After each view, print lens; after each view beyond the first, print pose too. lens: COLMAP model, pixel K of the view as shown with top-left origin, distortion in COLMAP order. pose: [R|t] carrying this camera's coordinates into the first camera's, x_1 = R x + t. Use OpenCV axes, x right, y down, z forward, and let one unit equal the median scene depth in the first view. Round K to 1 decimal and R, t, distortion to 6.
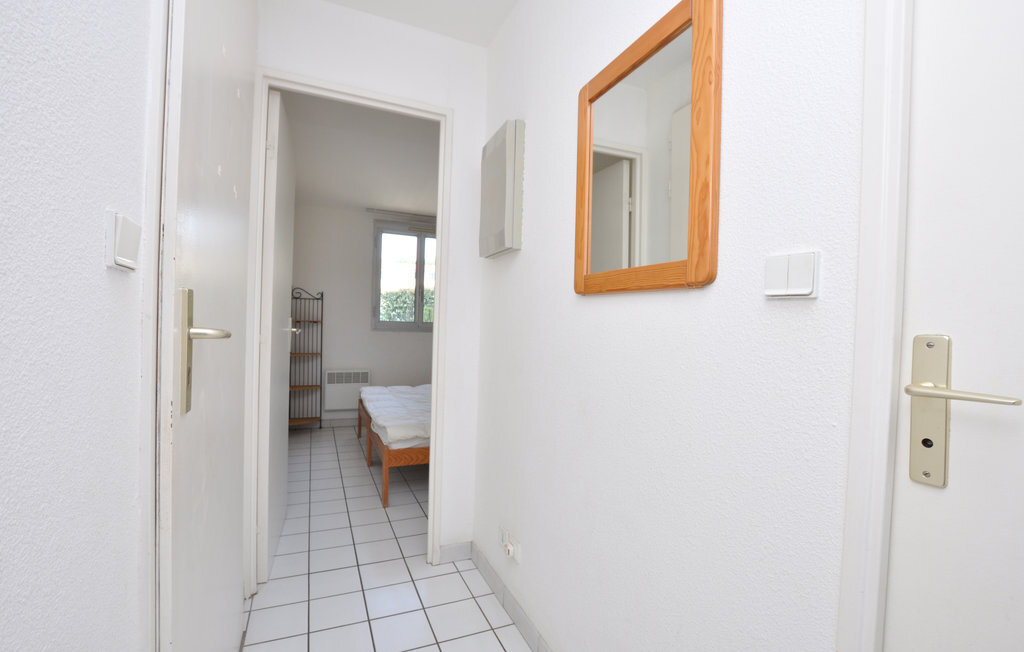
lens RADIAL K [[447.1, 0, 514.5], [0, 447.1, 325.4], [0, 0, 1]] dist [-0.017356, -0.000321]
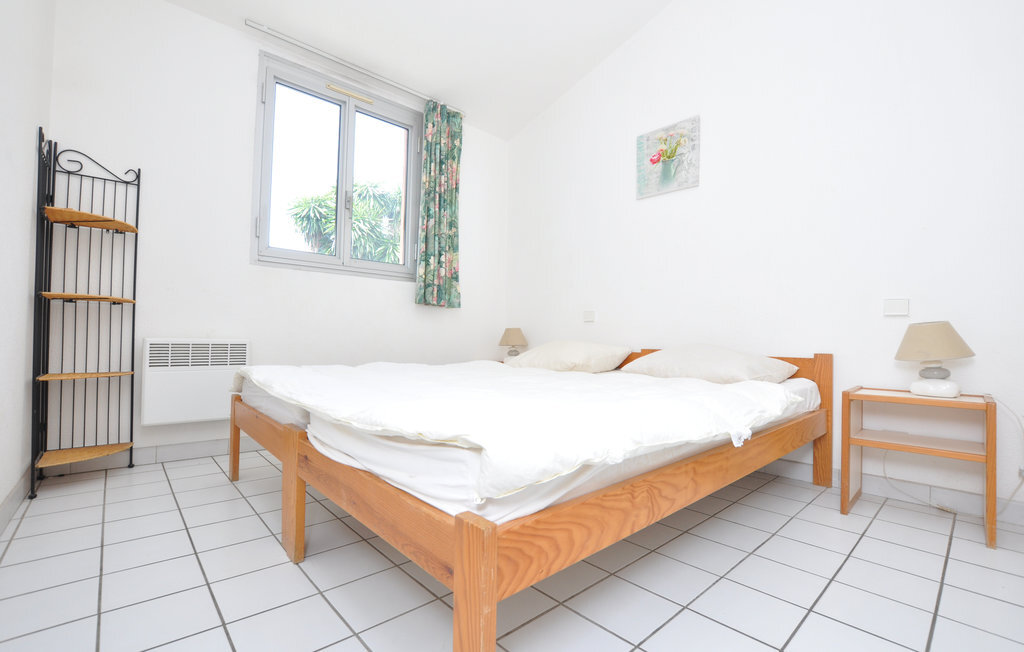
lens RADIAL K [[447.1, 0, 508.0], [0, 447.1, 332.8], [0, 0, 1]] dist [-0.017356, -0.000321]
pose [[0.952544, 0.000309, 0.304401, -0.207050], [0.005467, 0.999821, -0.018123, 0.104799], [-0.304352, 0.018927, 0.952372, 0.455513]]
